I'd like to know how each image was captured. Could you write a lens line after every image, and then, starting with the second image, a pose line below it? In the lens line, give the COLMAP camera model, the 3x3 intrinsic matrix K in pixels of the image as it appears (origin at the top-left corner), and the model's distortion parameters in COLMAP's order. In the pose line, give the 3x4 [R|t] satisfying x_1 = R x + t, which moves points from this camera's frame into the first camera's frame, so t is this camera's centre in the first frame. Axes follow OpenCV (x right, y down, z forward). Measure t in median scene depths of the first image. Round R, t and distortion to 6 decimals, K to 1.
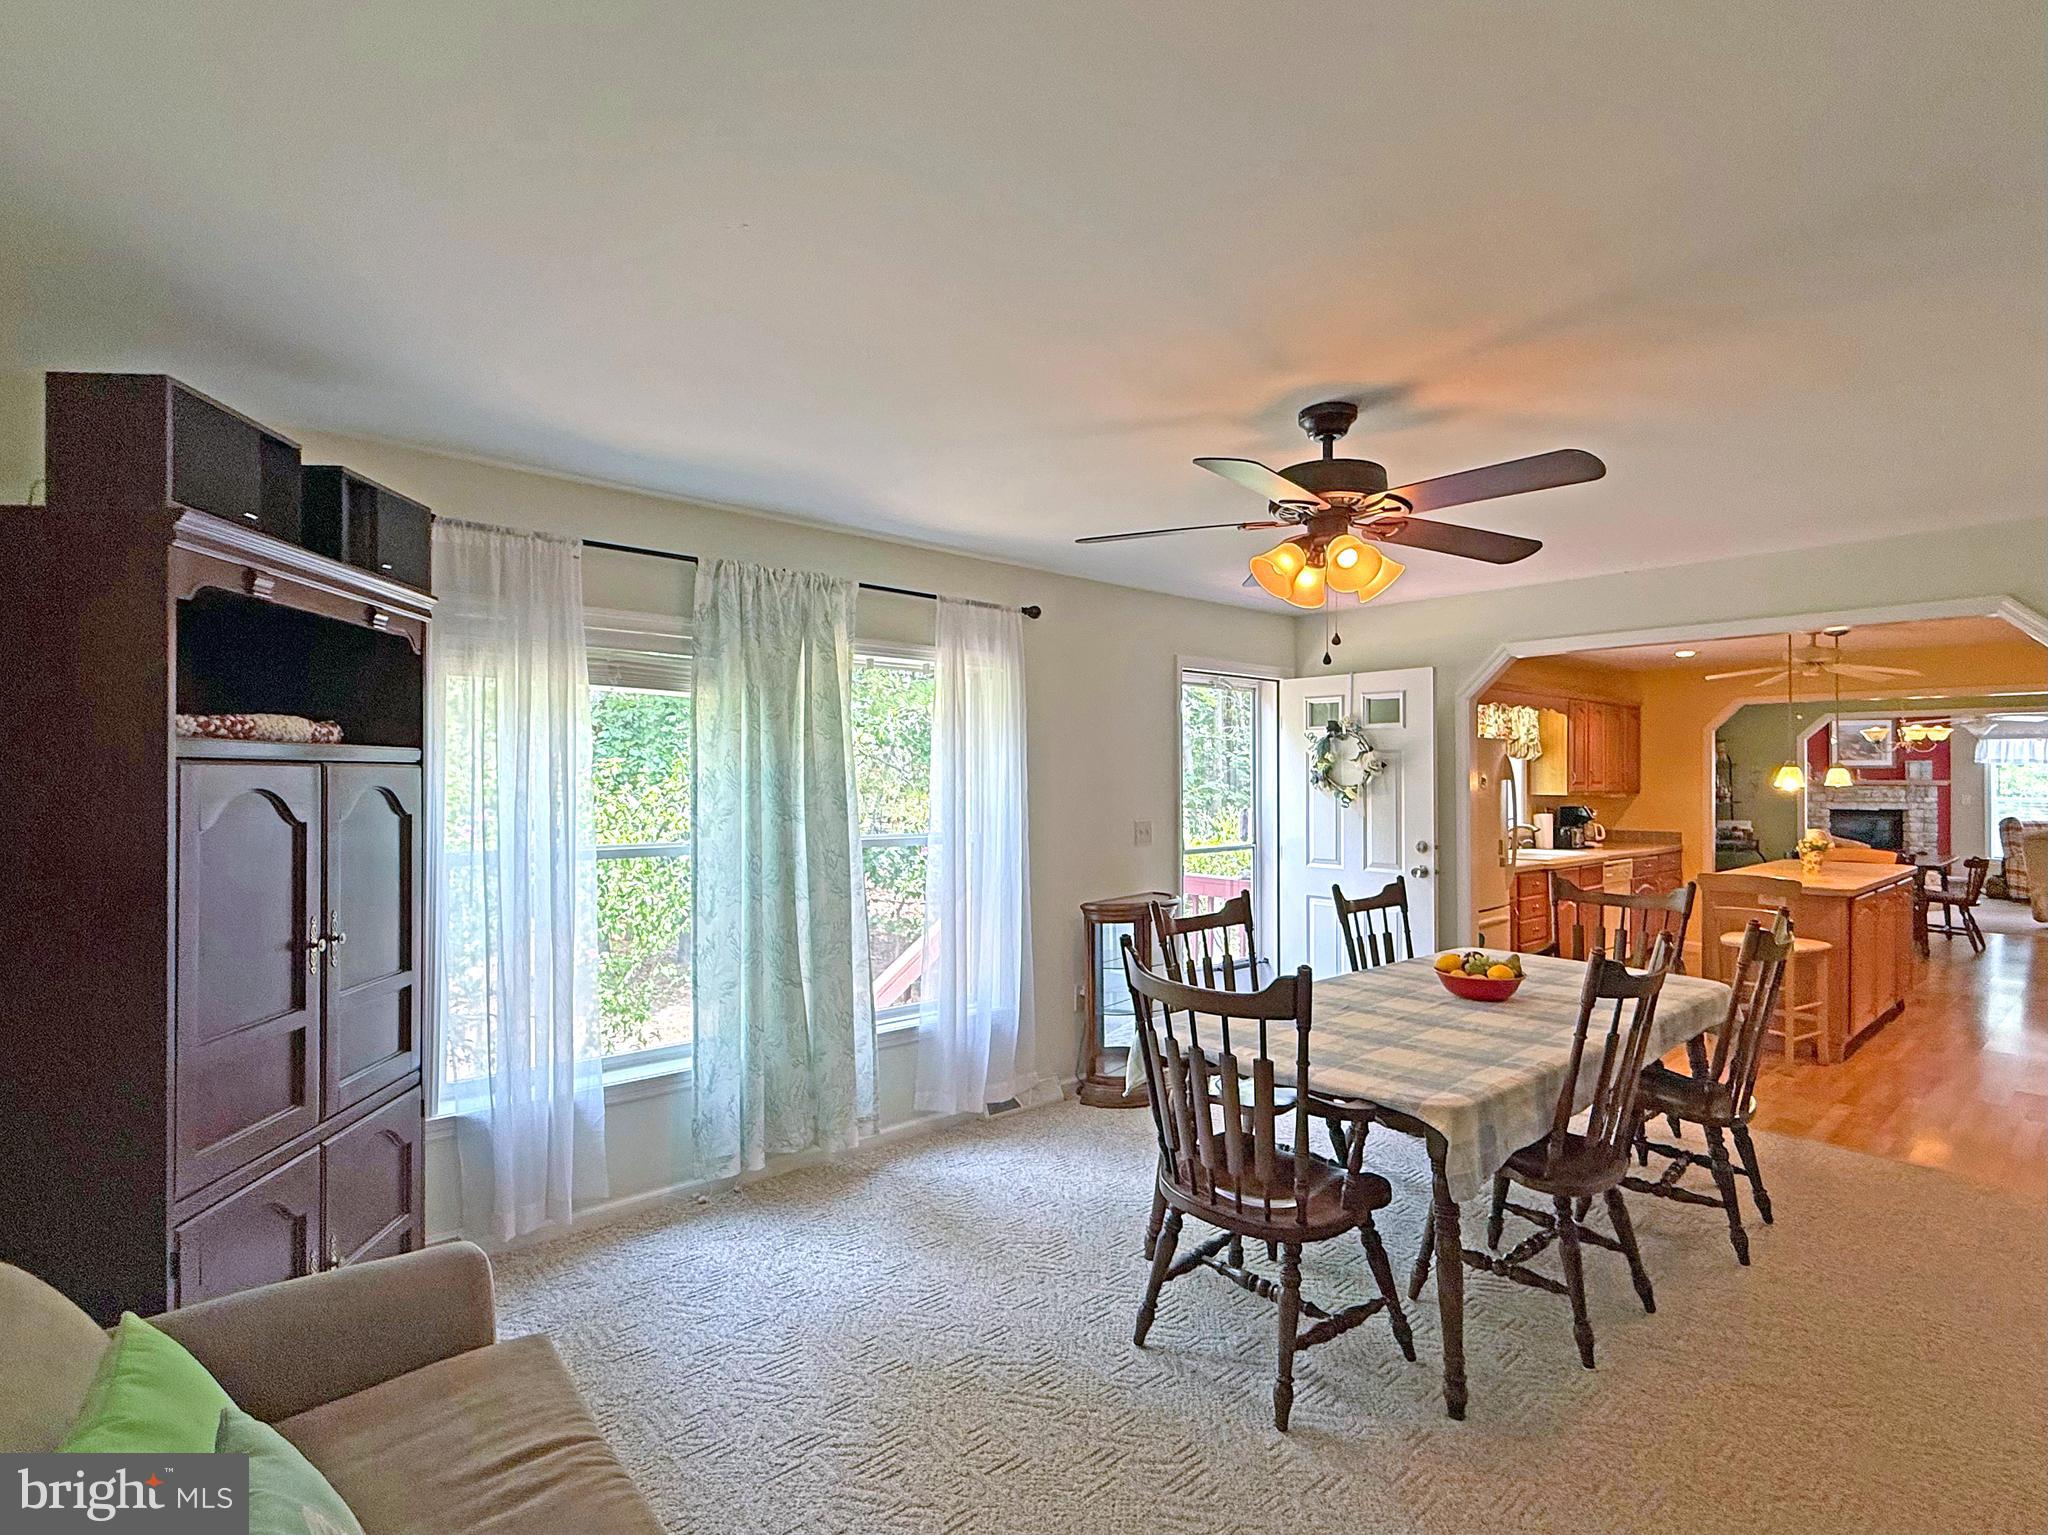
lens RADIAL K [[968.5, 0, 1023.5], [0, 968.5, 773.3], [0, 0, 1]] dist [-0.000969, -0.000180]
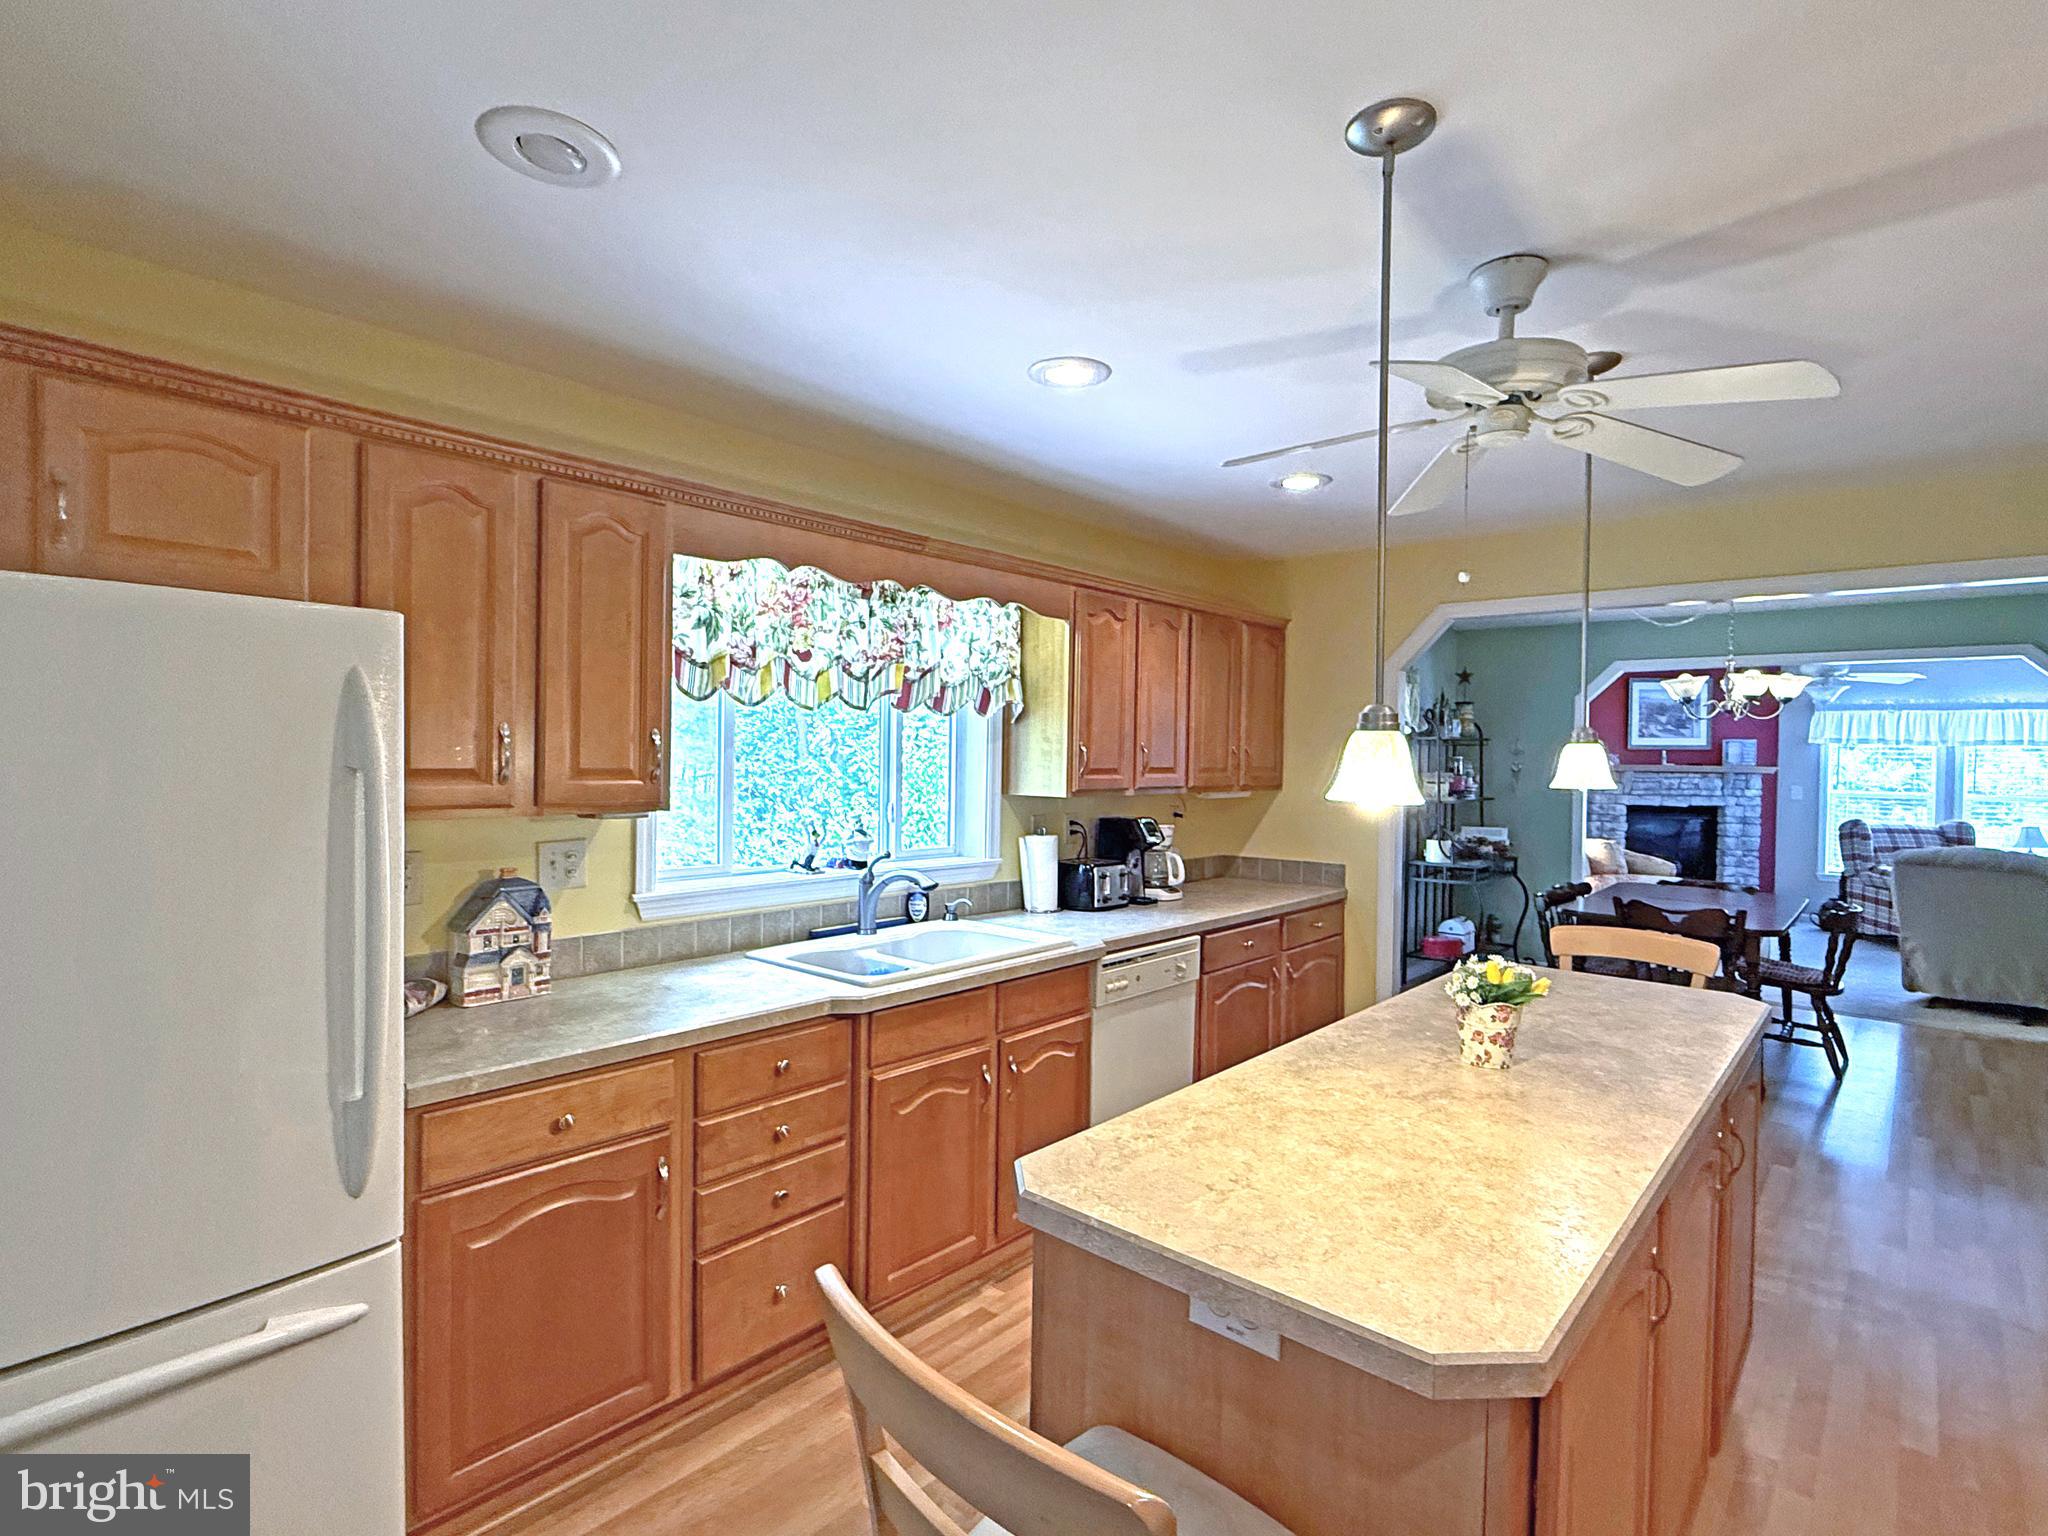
lens RADIAL K [[1008.2, 0, 1021.3], [0, 1008.2, 768.1], [0, 0, 1]] dist [0.002305, 0.000359]
pose [[0.990494, 0.008875, 0.137267, 0.311697], [-0.011855, 0.999711, 0.020905, -0.000866], [-0.137041, -0.022334, 0.990314, 0.350010]]
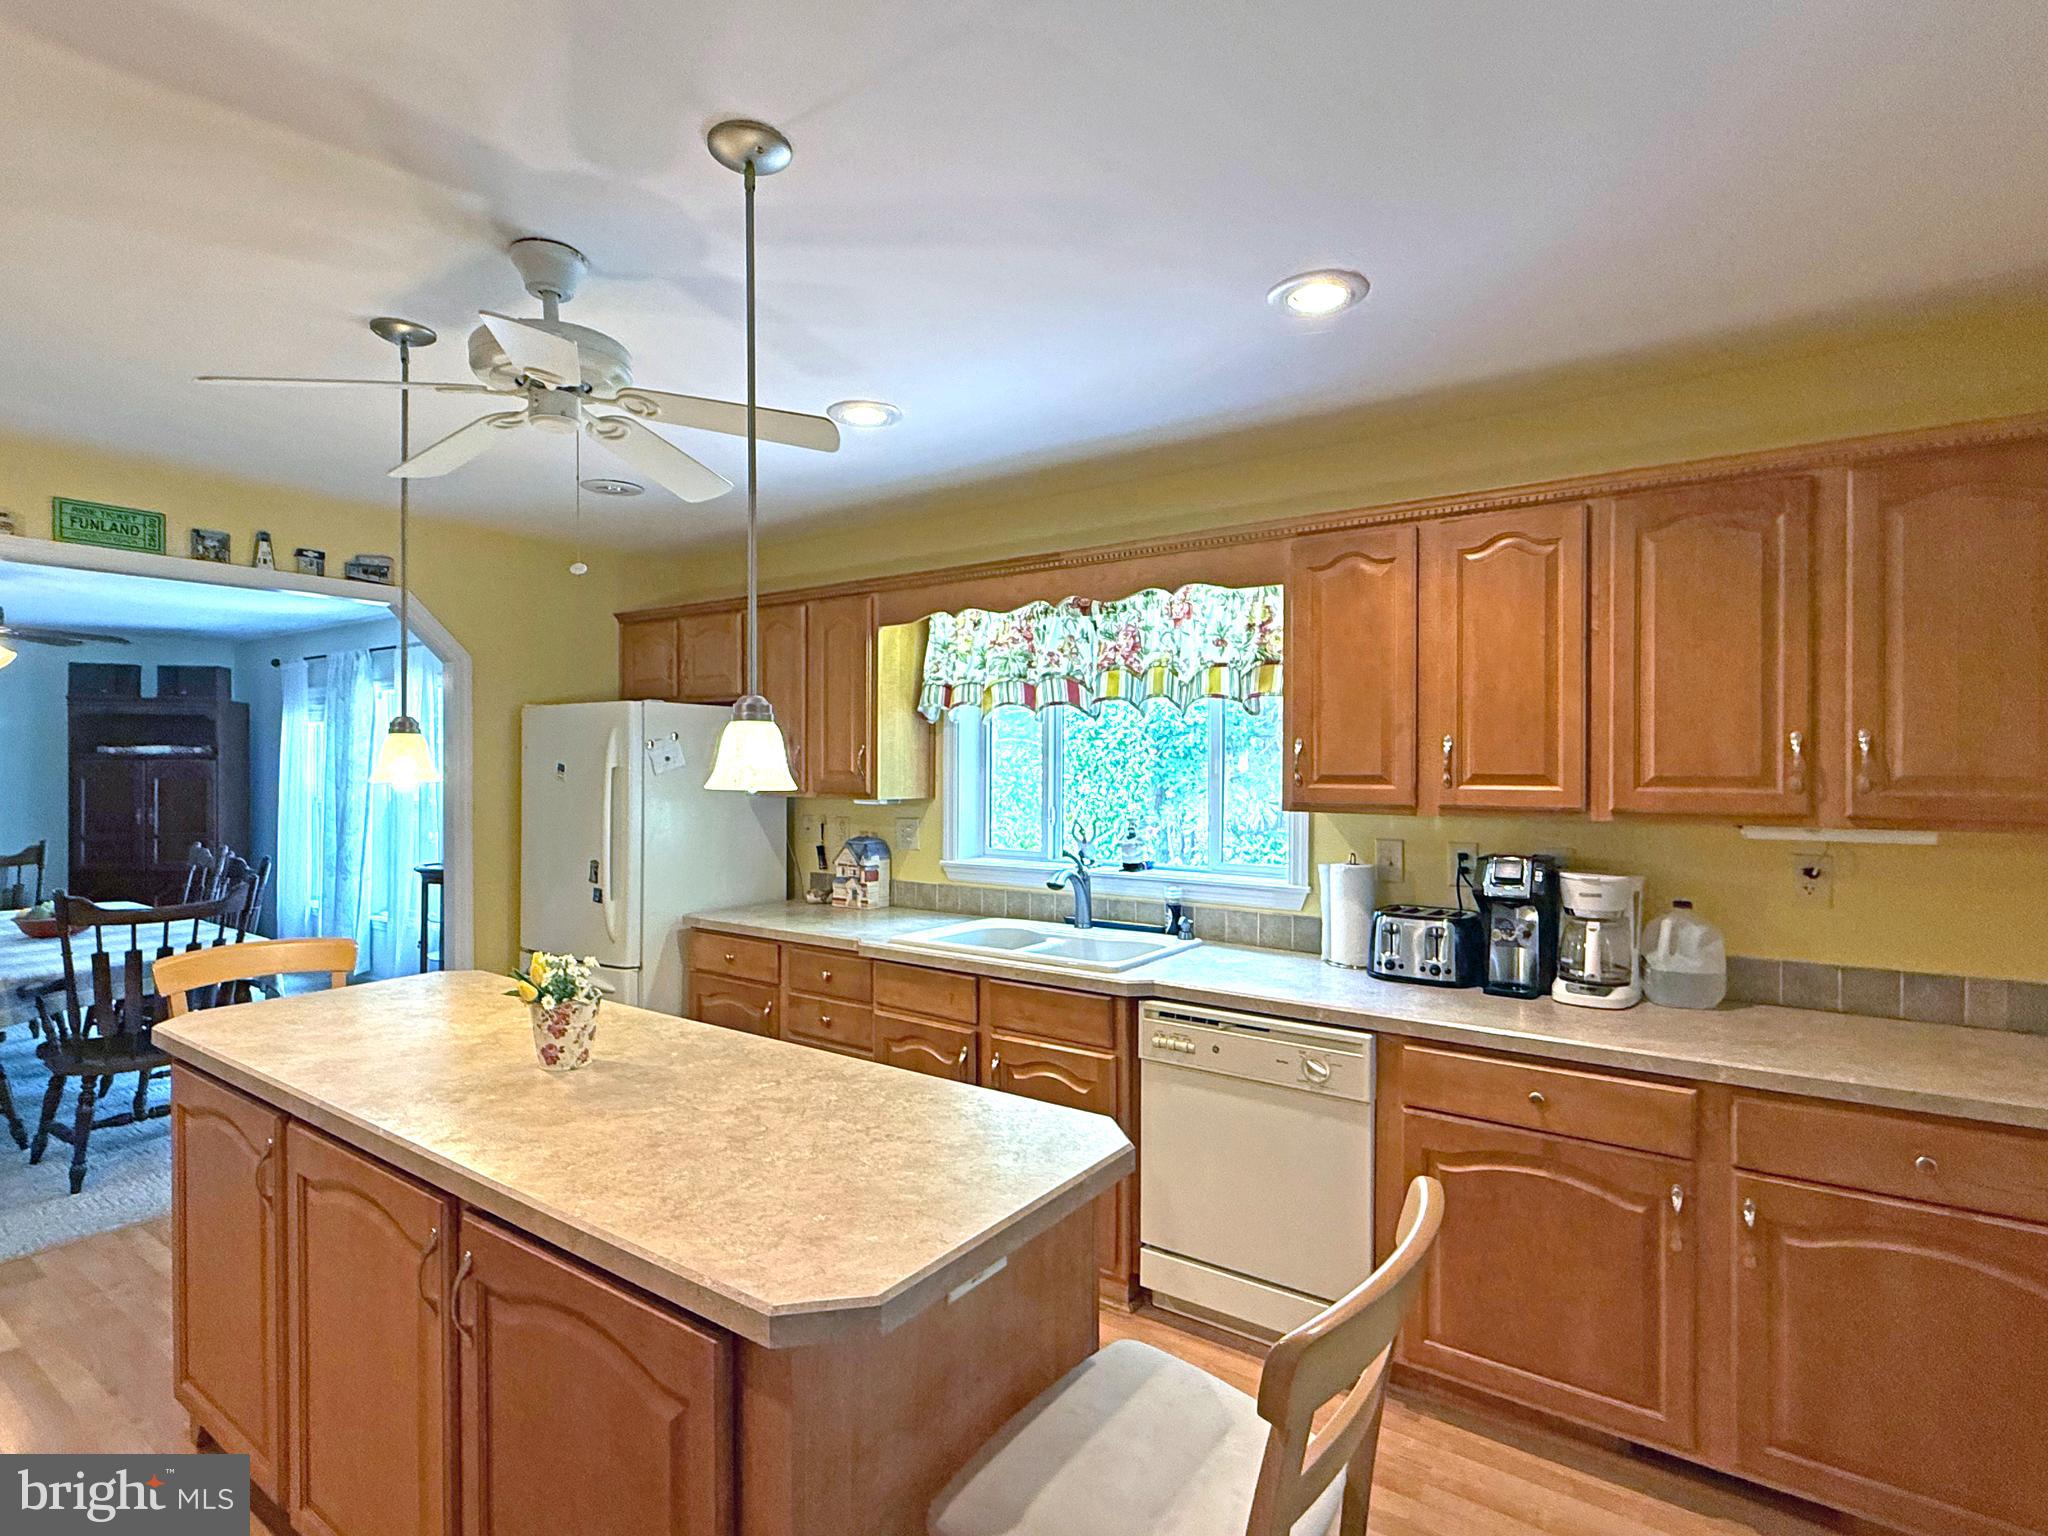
lens RADIAL K [[1008.2, 0, 1022.1], [0, 1008.2, 769.1], [0, 0, 1]] dist [0.002305, 0.000359]
pose [[0.263097, 0.004500, -0.964759, 0.583833], [0.004123, 0.999975, 0.005789, 0.002492], [0.964761, -0.005501, 0.263072, 0.530721]]
